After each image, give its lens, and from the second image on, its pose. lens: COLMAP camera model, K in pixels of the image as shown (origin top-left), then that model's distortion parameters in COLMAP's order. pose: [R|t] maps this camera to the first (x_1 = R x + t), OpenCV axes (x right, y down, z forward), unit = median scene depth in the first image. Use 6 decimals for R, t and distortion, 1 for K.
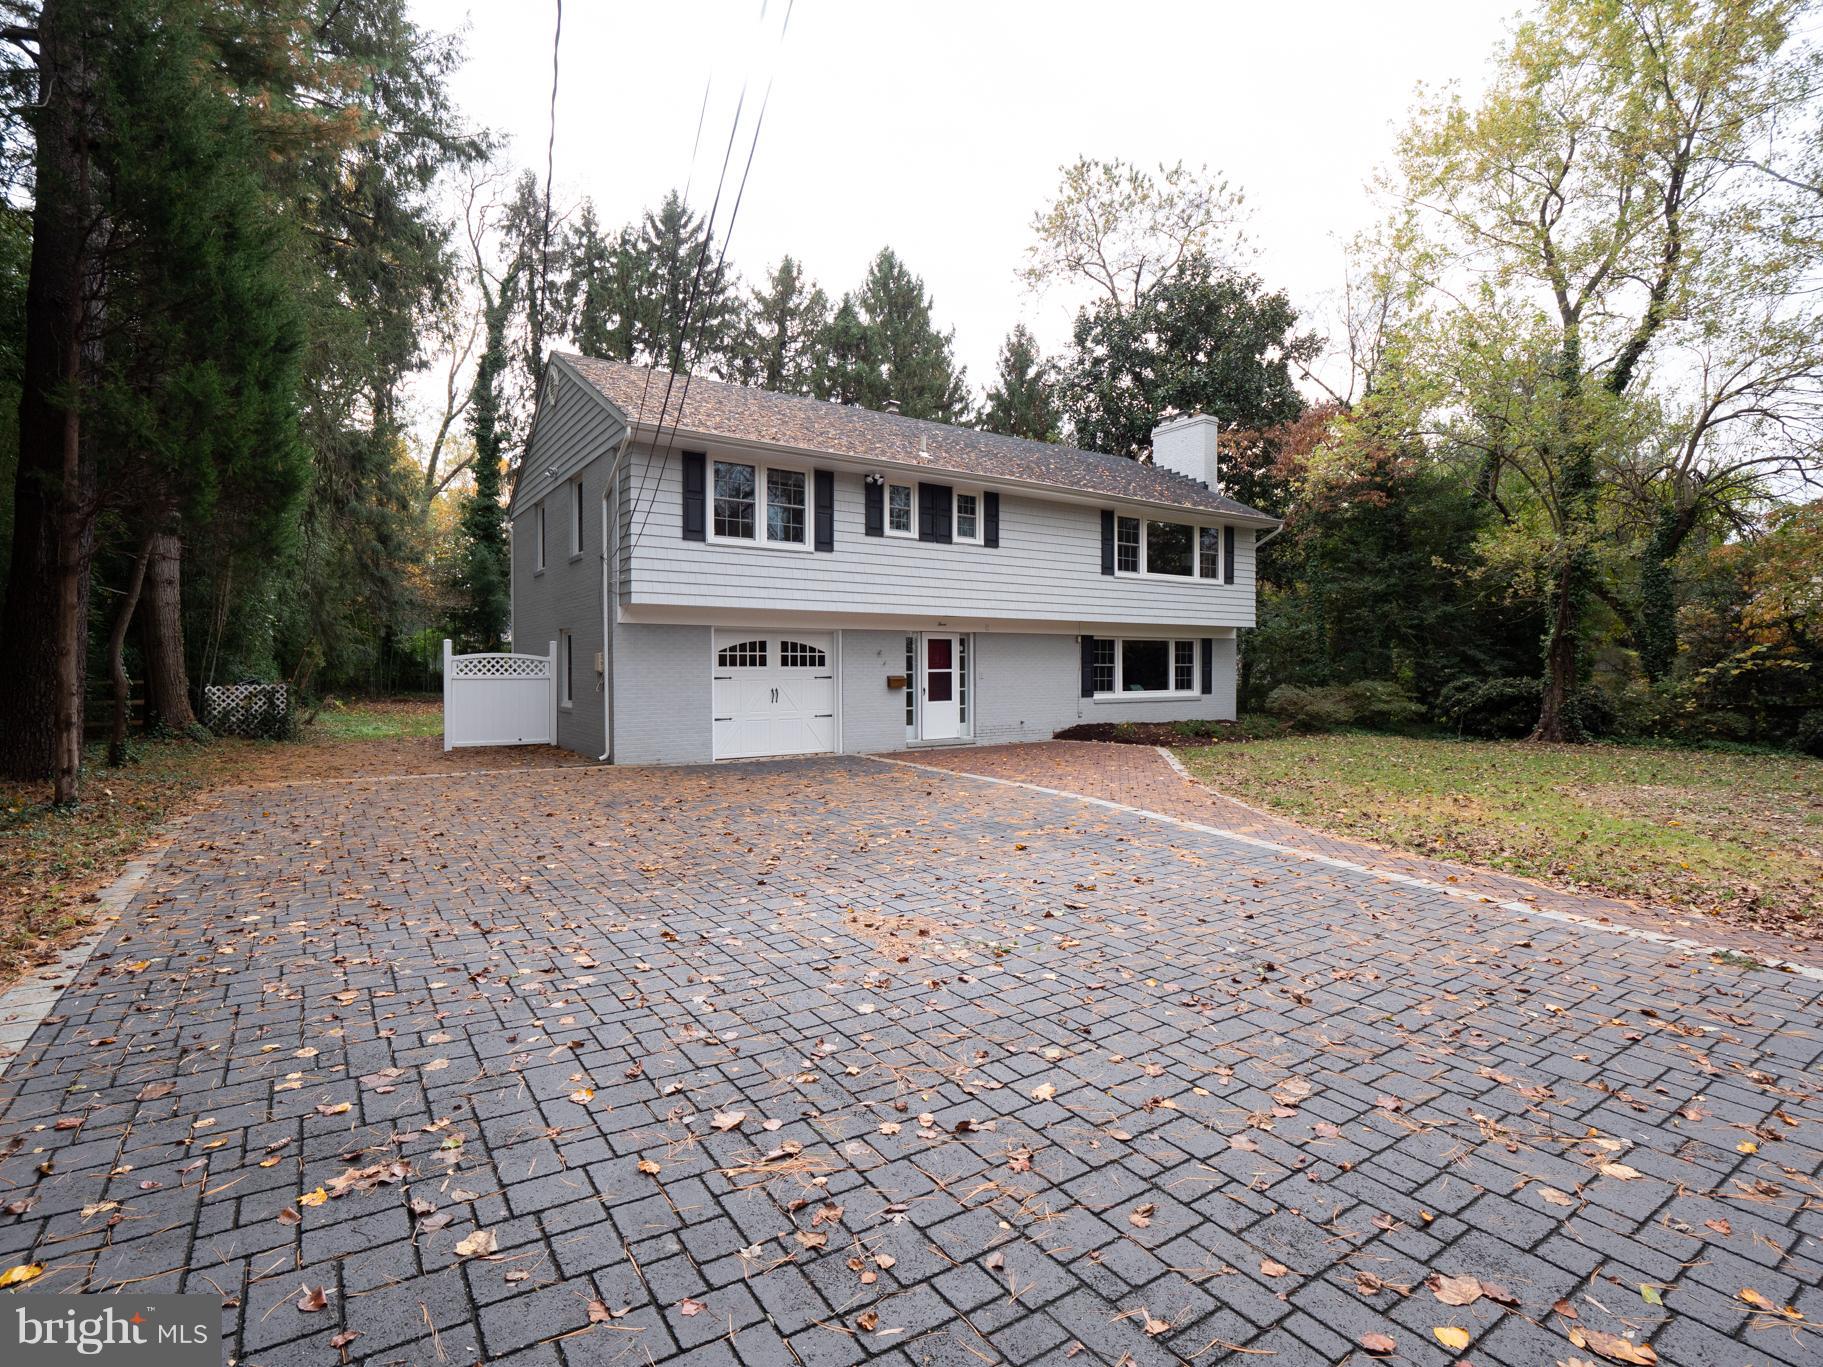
lens RADIAL K [[901.5, 0, 913.3], [0, 901.5, 682.0], [0, 0, 1]] dist [-0.017481, -0.001938]
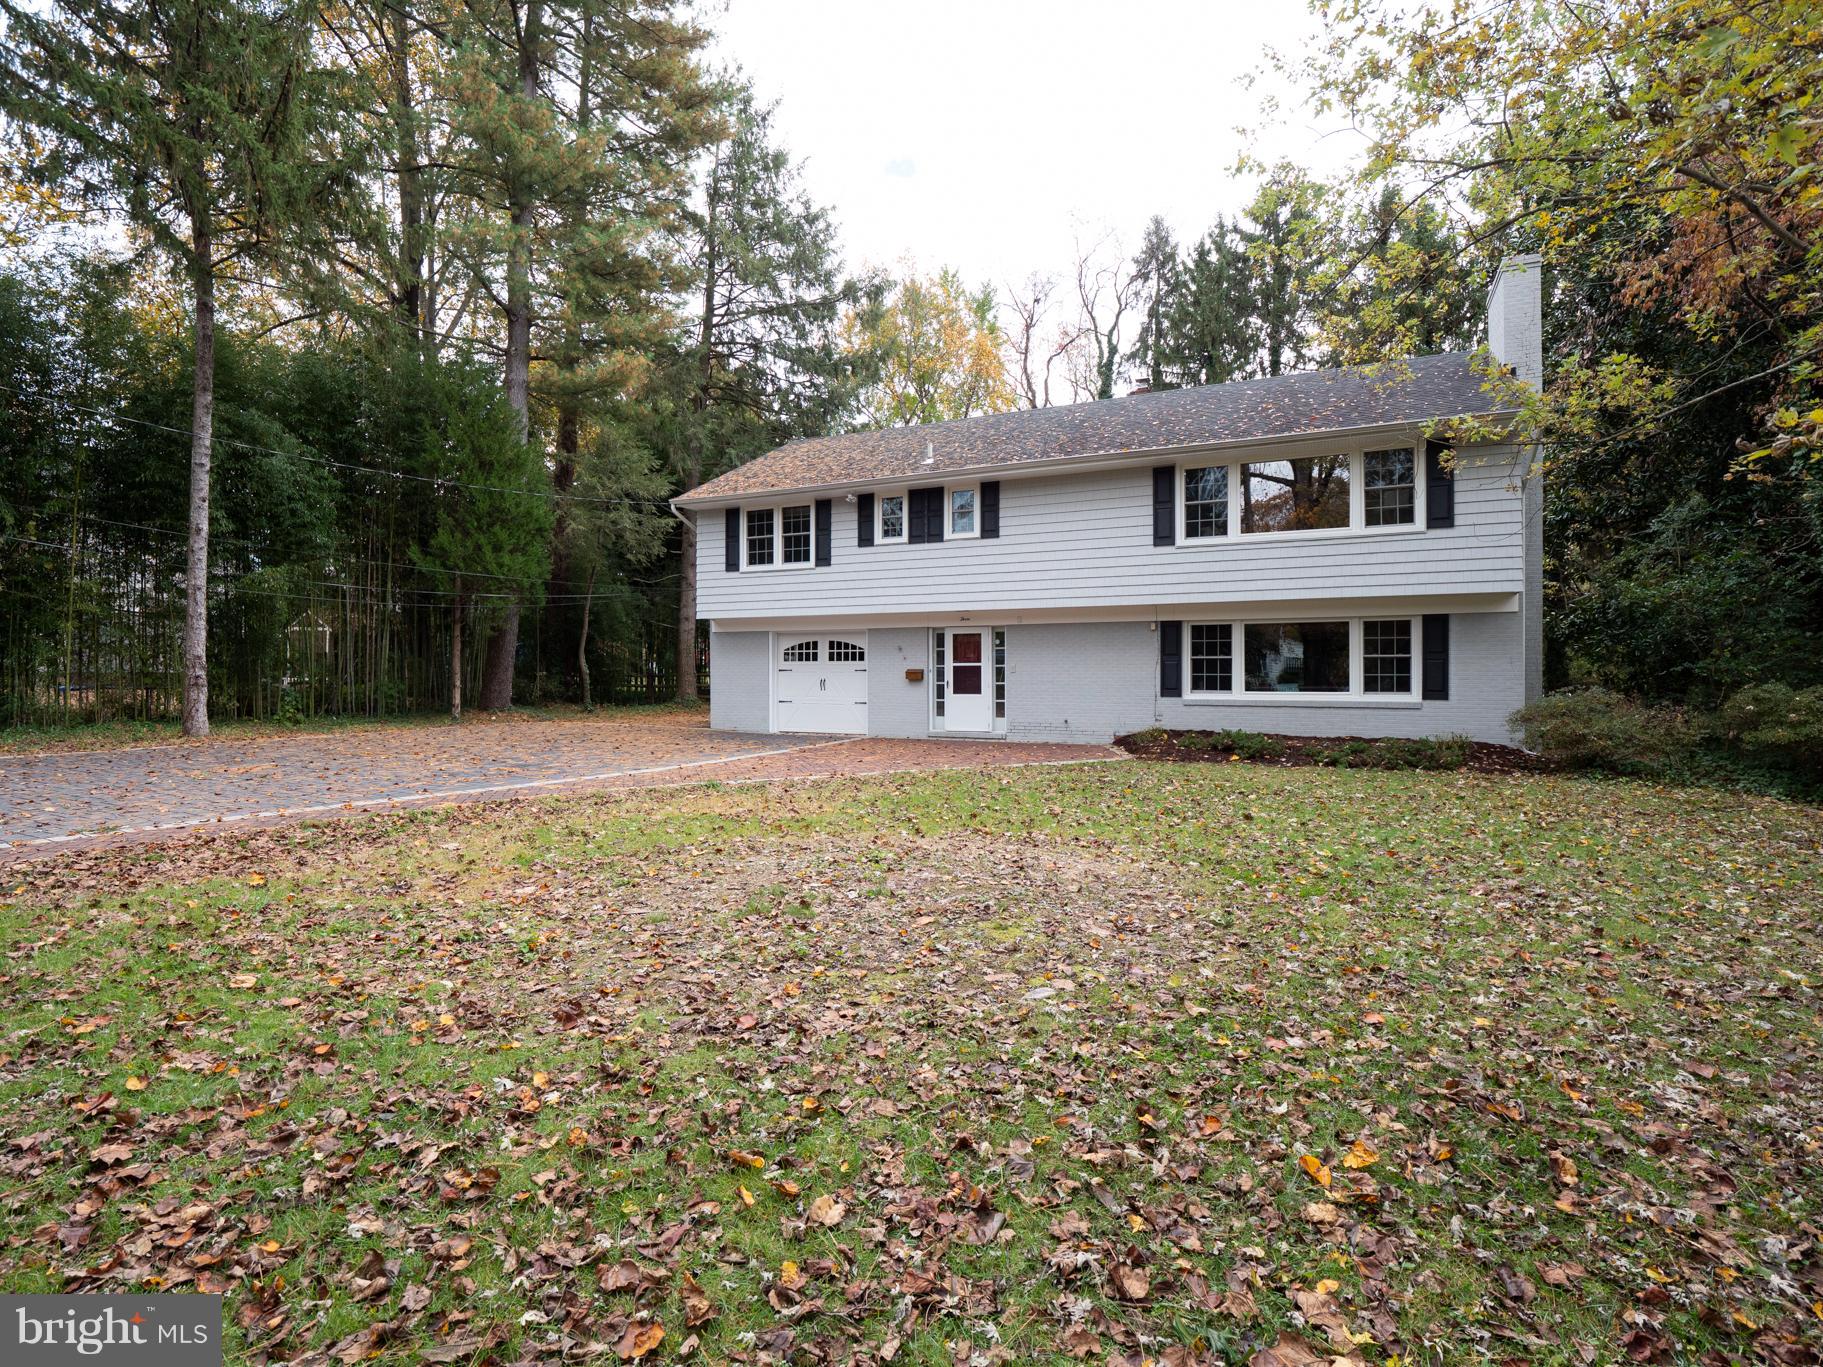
lens RADIAL K [[901.5, 0, 914.5], [0, 901.5, 676.7], [0, 0, 1]] dist [-0.017481, -0.001938]
pose [[0.484192, 0.000278, -0.874962, 0.938493], [-0.018879, 0.999770, -0.010129, 0.013599], [0.874758, 0.021423, 0.484086, 0.475725]]
